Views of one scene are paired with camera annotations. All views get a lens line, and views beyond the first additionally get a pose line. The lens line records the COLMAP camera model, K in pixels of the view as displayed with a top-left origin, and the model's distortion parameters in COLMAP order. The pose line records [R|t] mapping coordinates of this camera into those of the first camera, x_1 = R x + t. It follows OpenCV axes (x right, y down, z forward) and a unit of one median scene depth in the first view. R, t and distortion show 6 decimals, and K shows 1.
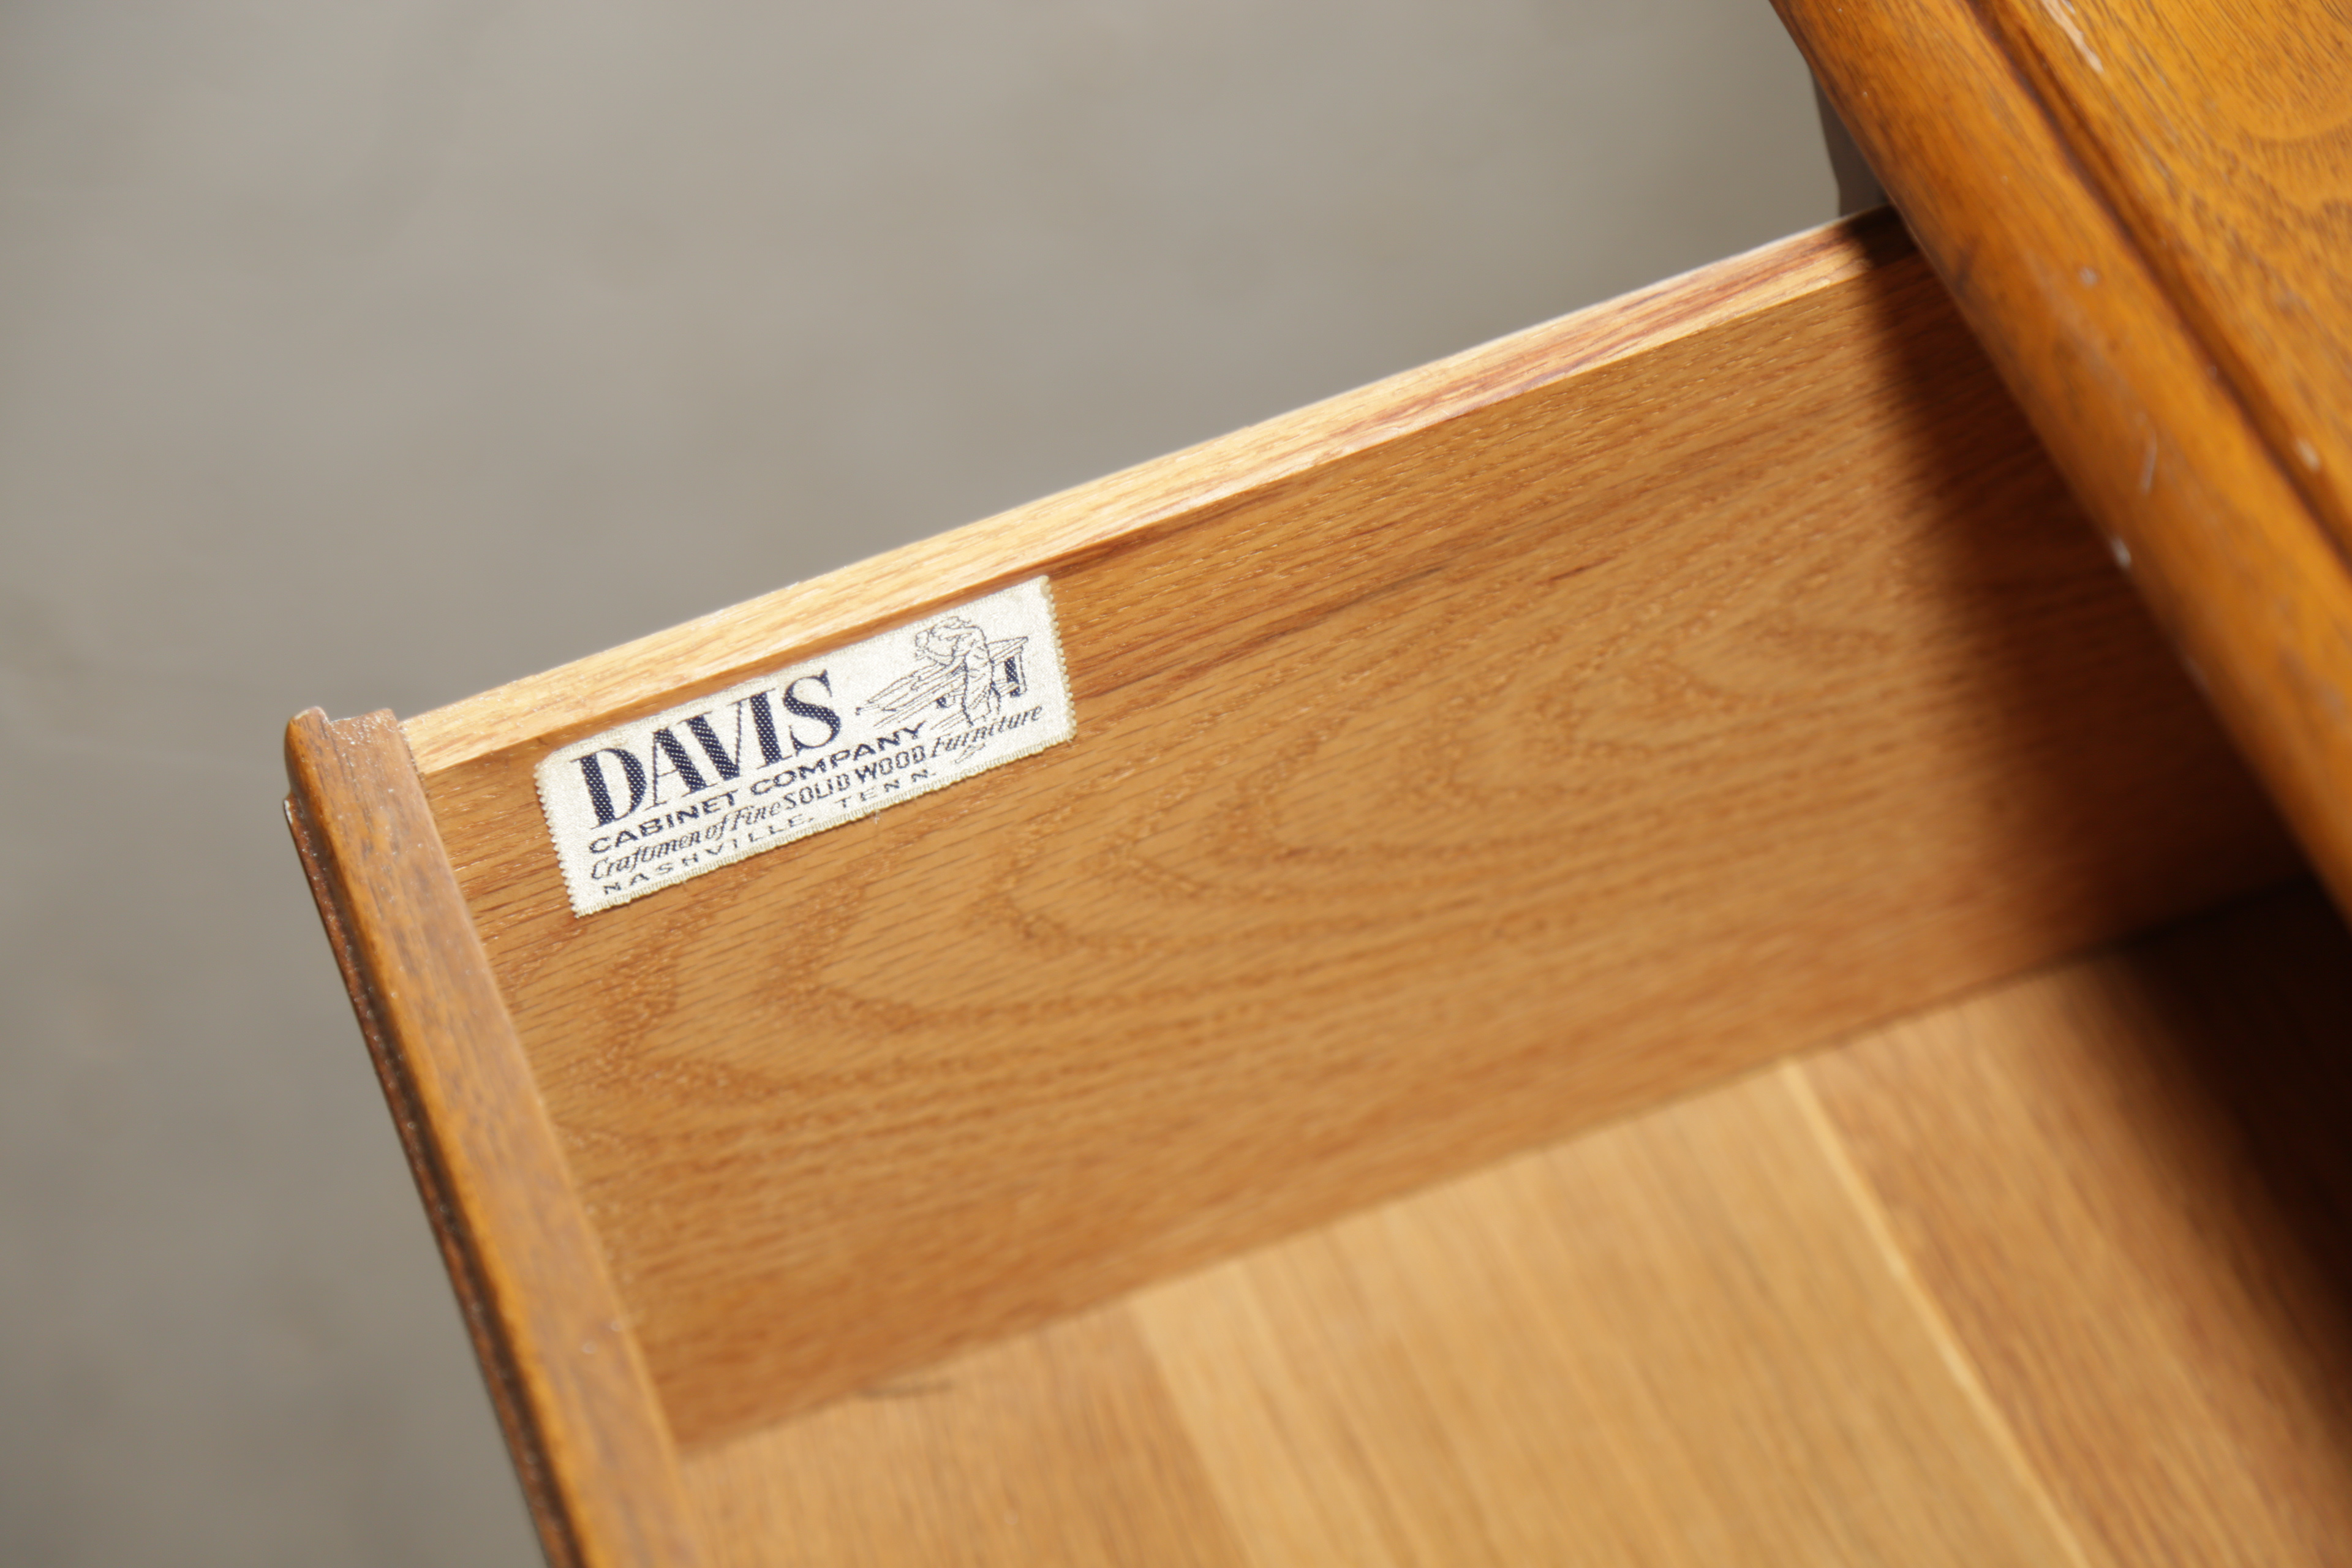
lens RADIAL K [[6326.9, 0, 1175.2], [0, 6326.9, 778.1], [0, 0, 1]] dist [0.587789, 0.000000]
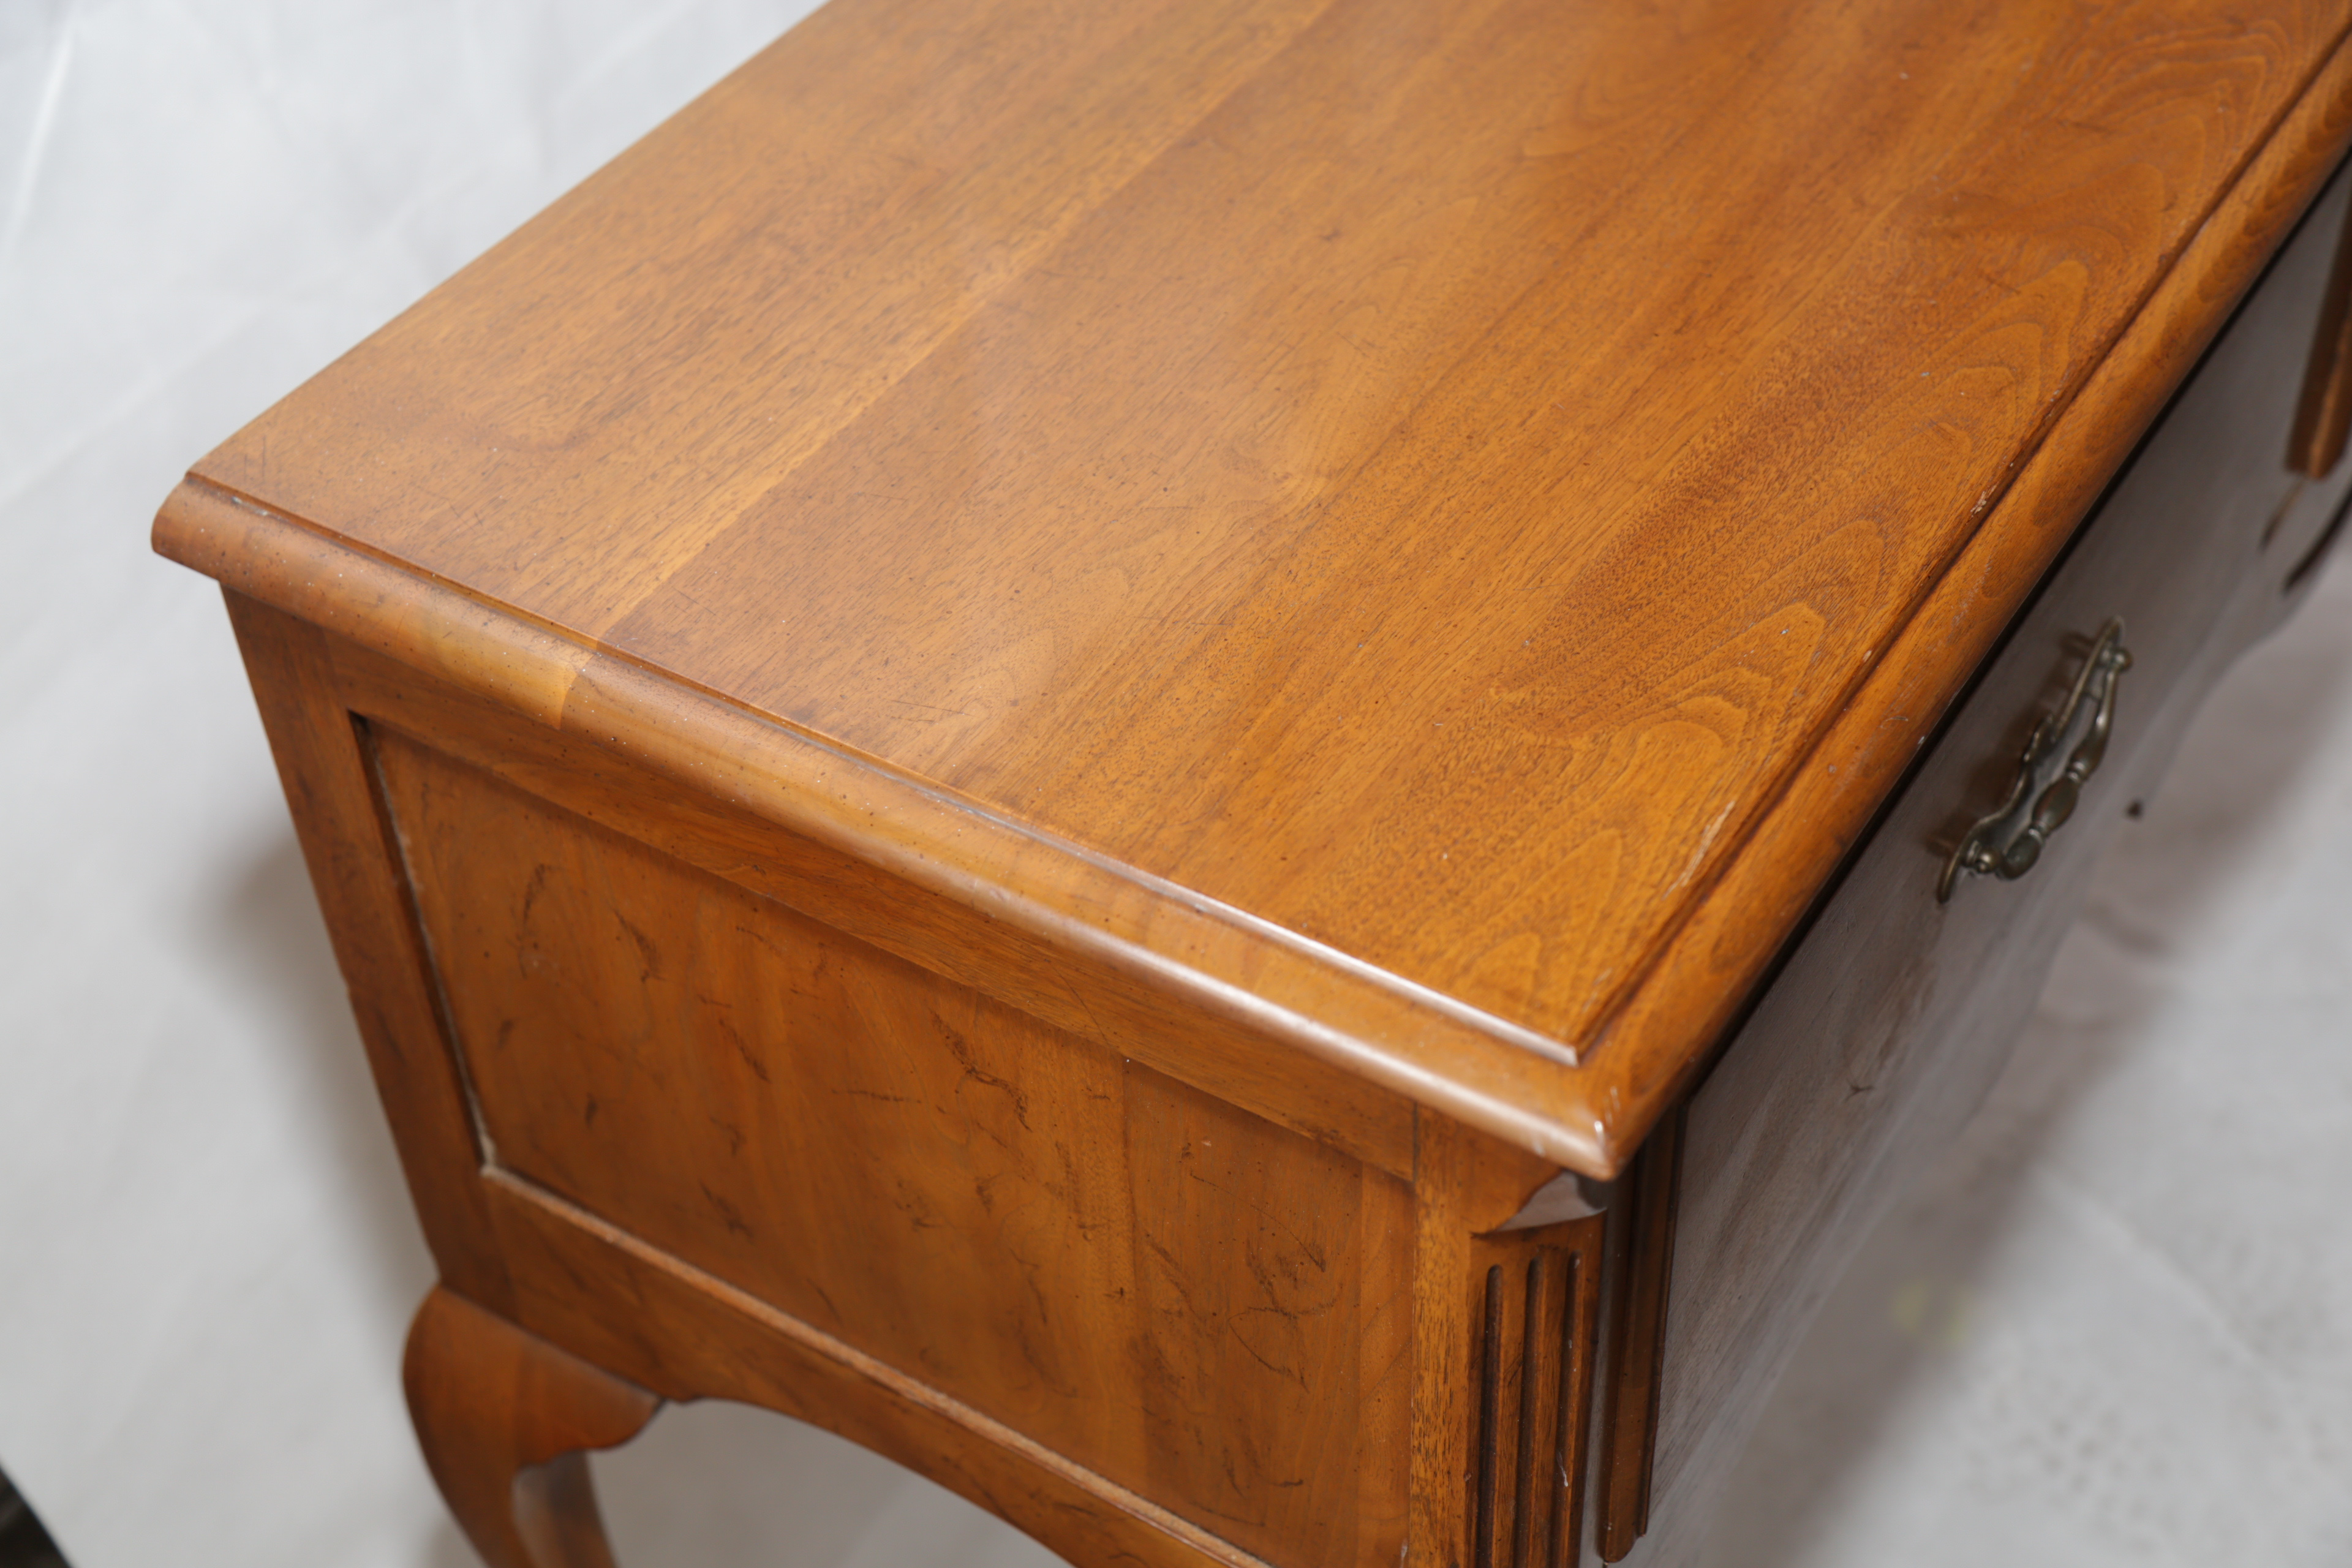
lens RADIAL K [[3307.6, 0, 1176.9], [0, 3307.6, 781.4], [0, 0, 1]] dist [0.097630, 0.000000]
pose [[-0.607651, -0.456401, 0.649968, -0.382712], [0.656168, 0.172562, 0.734619, -0.903955], [-0.447441, 0.872880, 0.194618, 0.815387]]
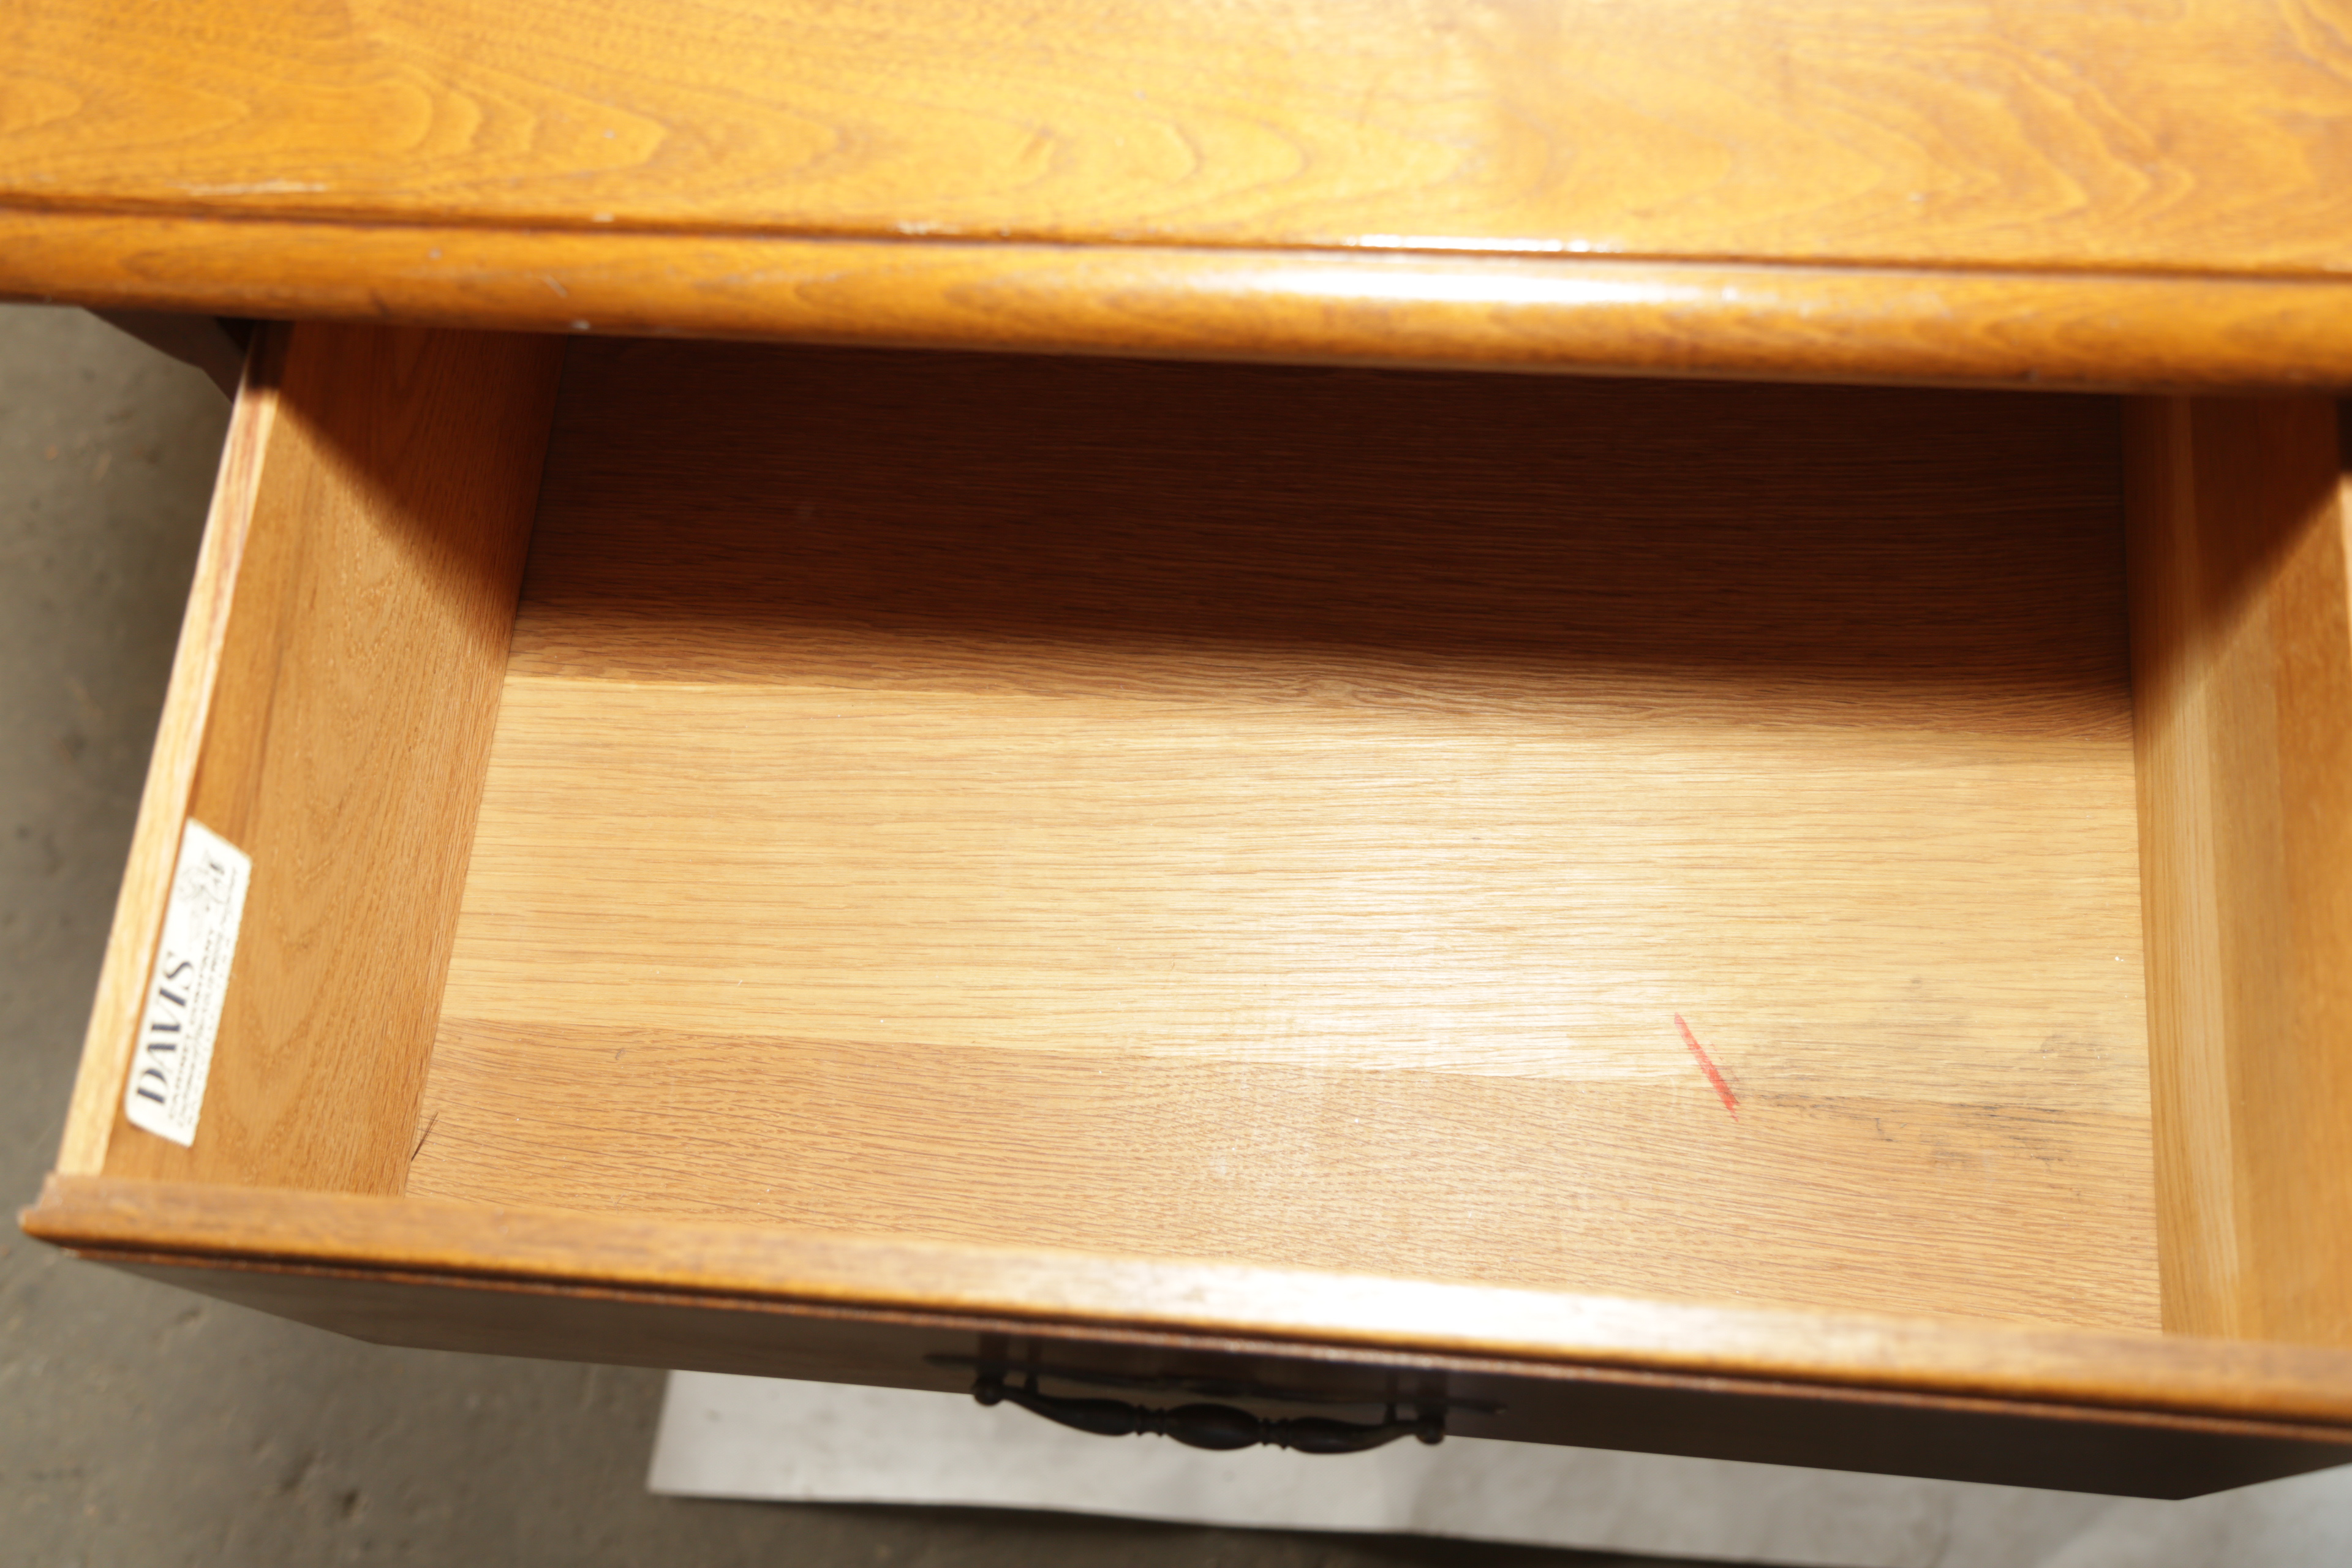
lens RADIAL K [[2538.1, 0, 1177.7], [0, 2538.1, 780.4], [0, 0, 1]] dist [0.027974, 0.000000]
pose [[0.438041, -0.828050, 0.349932, -0.140405], [0.731636, 0.554570, 0.396435, -0.118507], [-0.522331, 0.082368, 0.848756, 0.238483]]
